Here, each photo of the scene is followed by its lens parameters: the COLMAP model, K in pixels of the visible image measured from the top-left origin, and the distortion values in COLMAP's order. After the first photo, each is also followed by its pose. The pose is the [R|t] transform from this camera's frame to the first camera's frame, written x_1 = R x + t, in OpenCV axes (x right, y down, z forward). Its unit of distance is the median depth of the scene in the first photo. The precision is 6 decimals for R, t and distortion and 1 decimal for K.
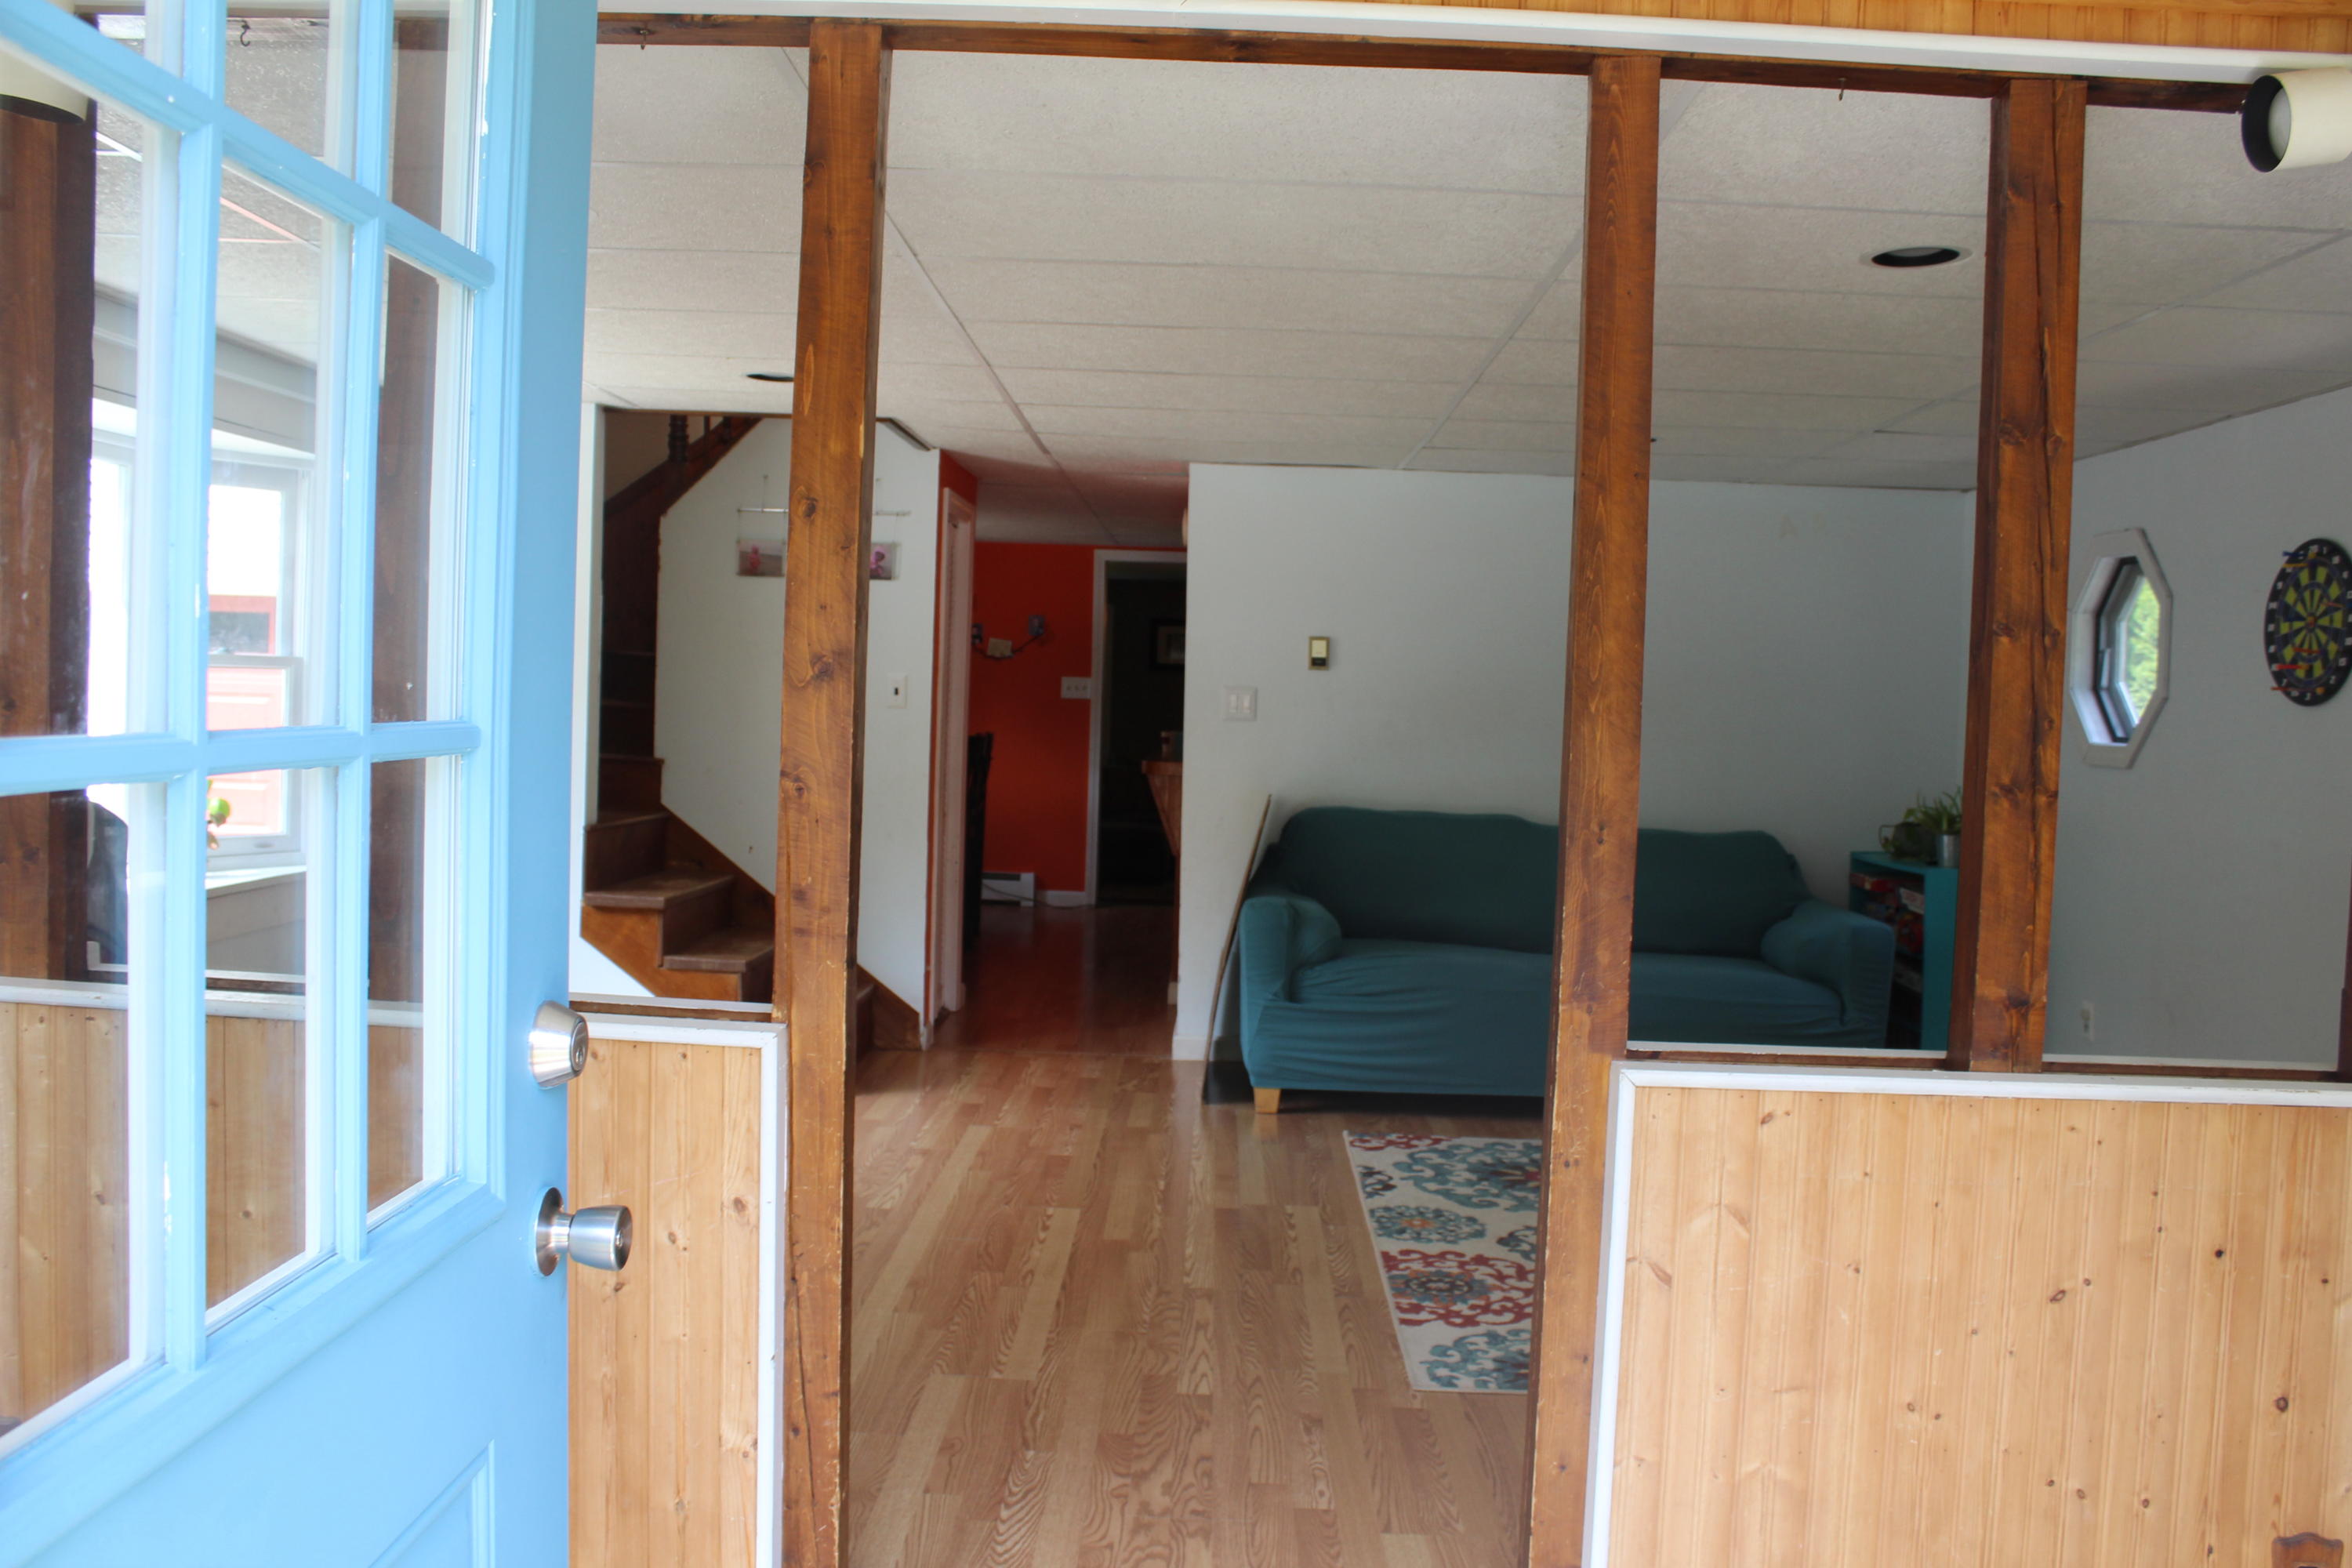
lens RADIAL K [[1976.6, 0, 1176.0], [0, 1976.6, 784.0], [0, 0, 1]] dist [-0.167583, 0.161439]
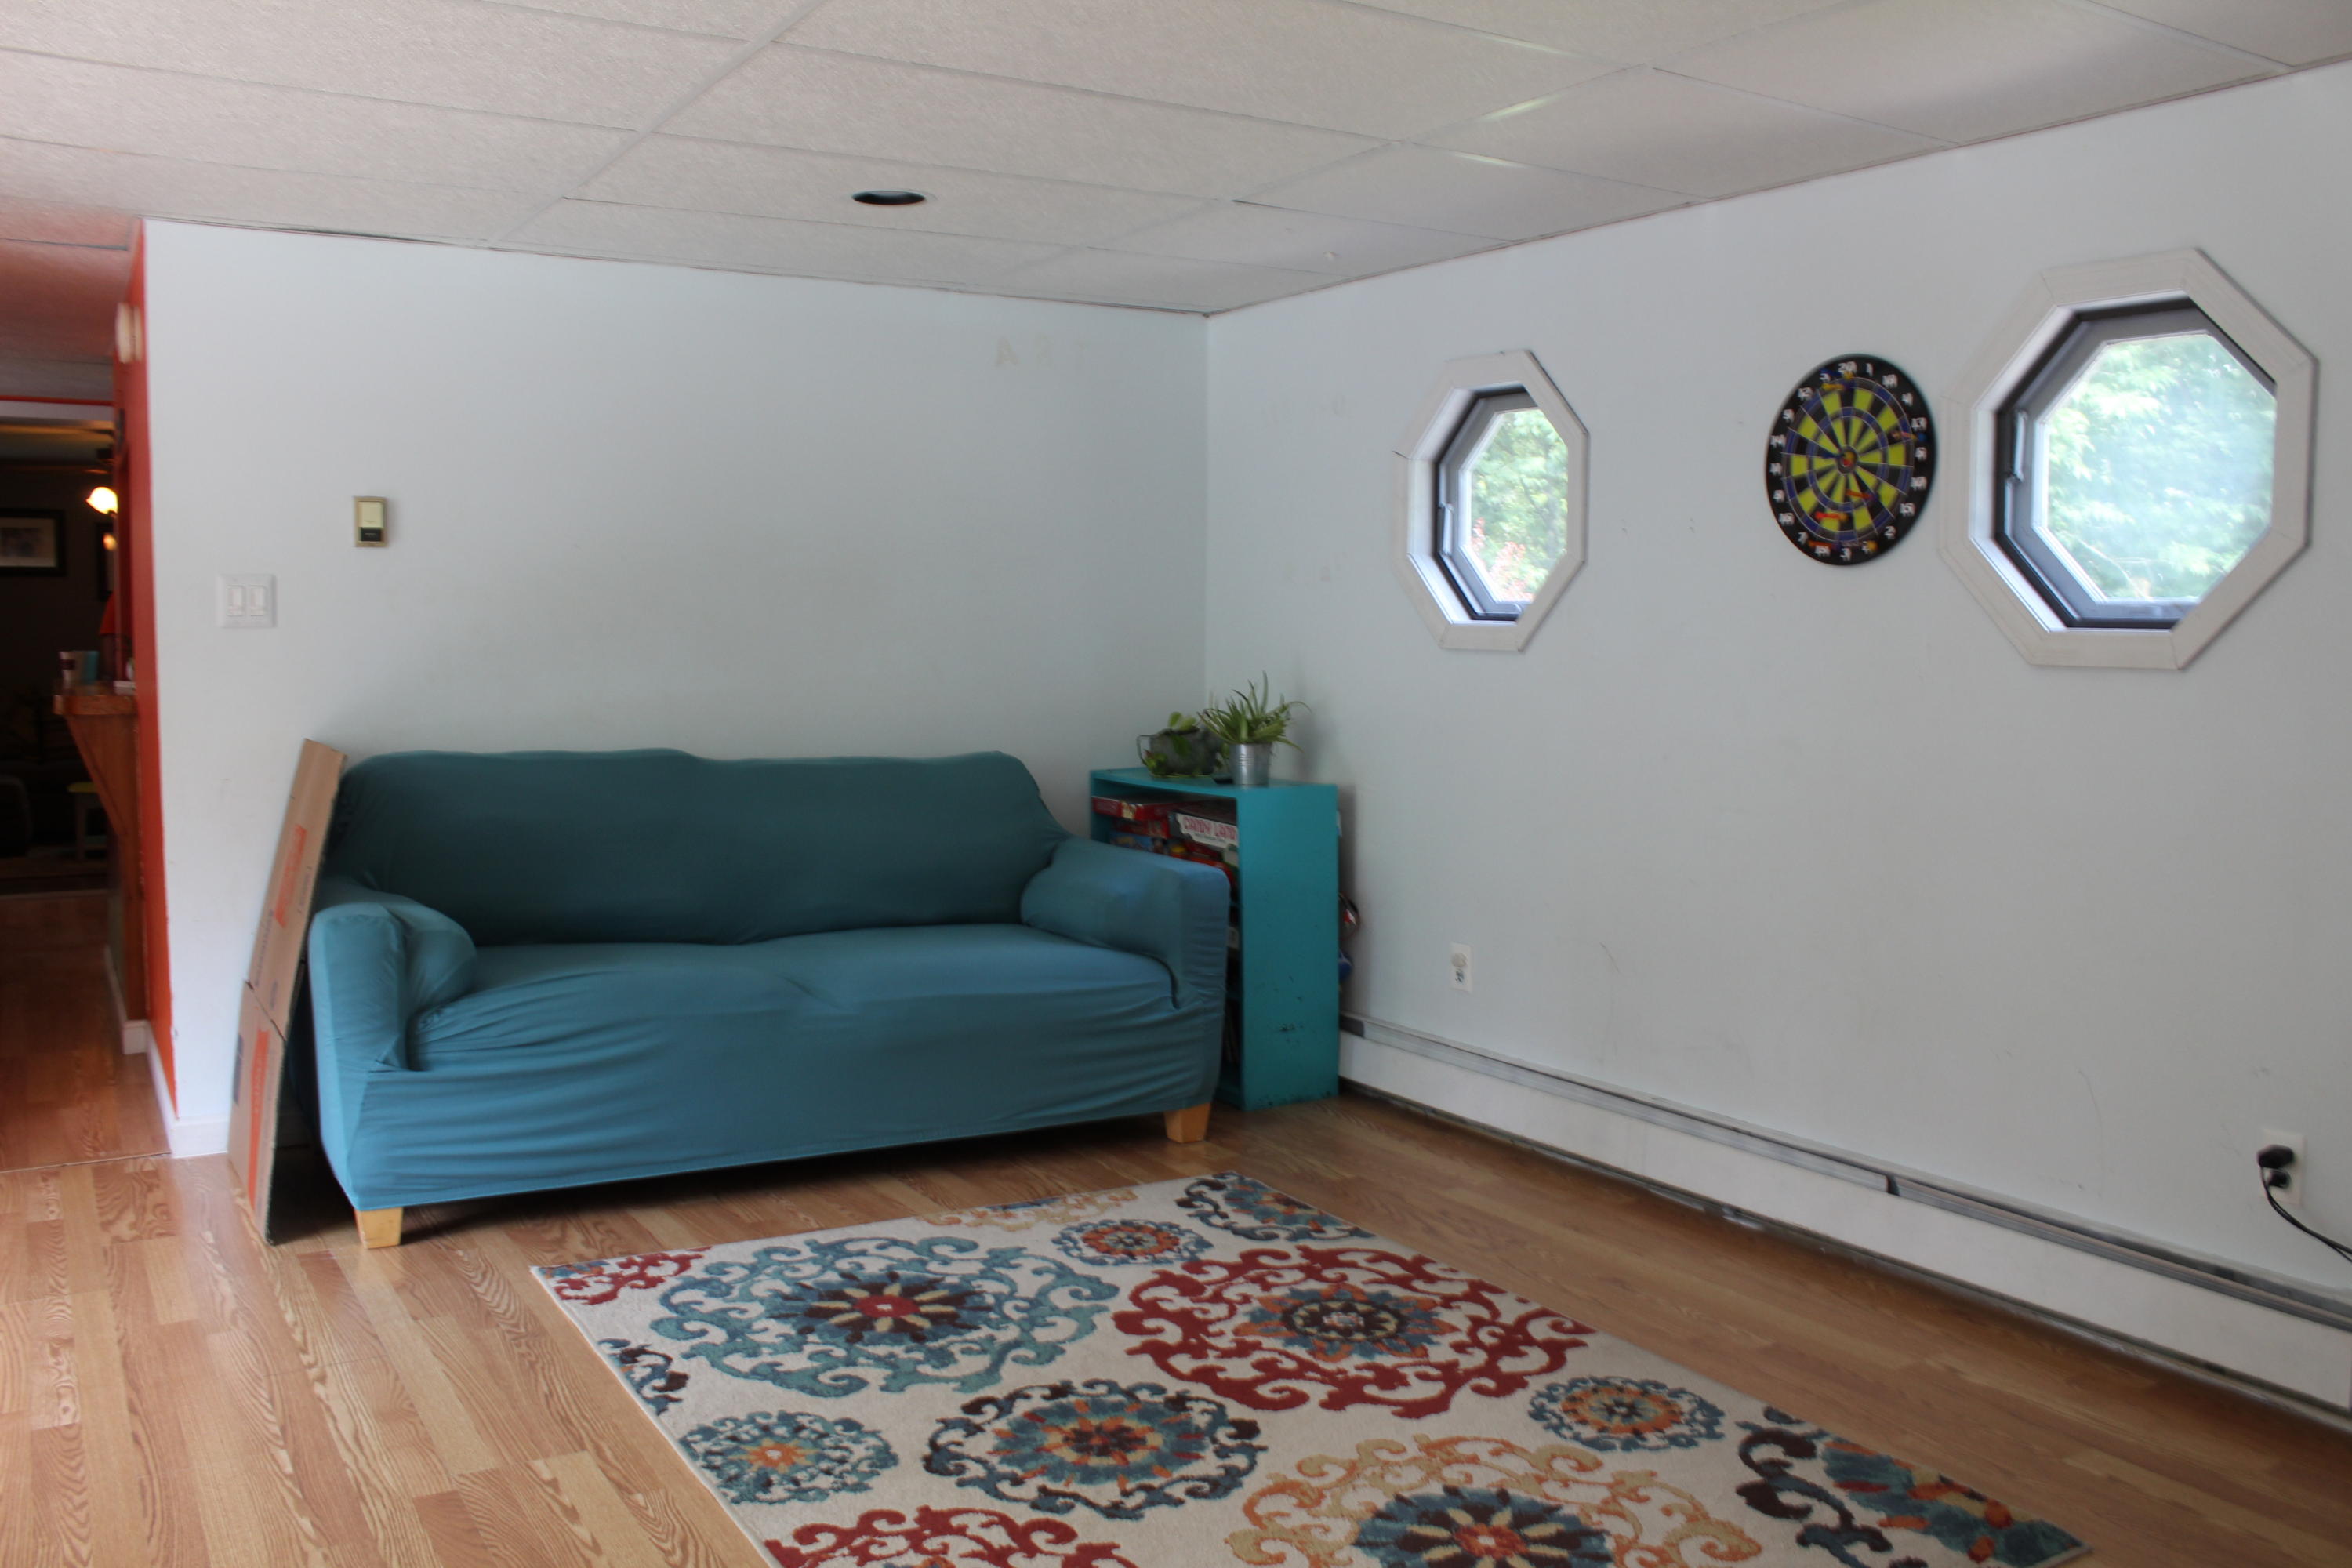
lens RADIAL K [[1976.6, 0, 1176.0], [0, 1976.6, 784.0], [0, 0, 1]] dist [-0.167583, 0.161439]
pose [[0.841354, -0.066360, 0.536396, -0.065270], [0.039674, 0.997339, 0.061155, -0.009047], [-0.539027, -0.030171, 0.841748, 0.383812]]
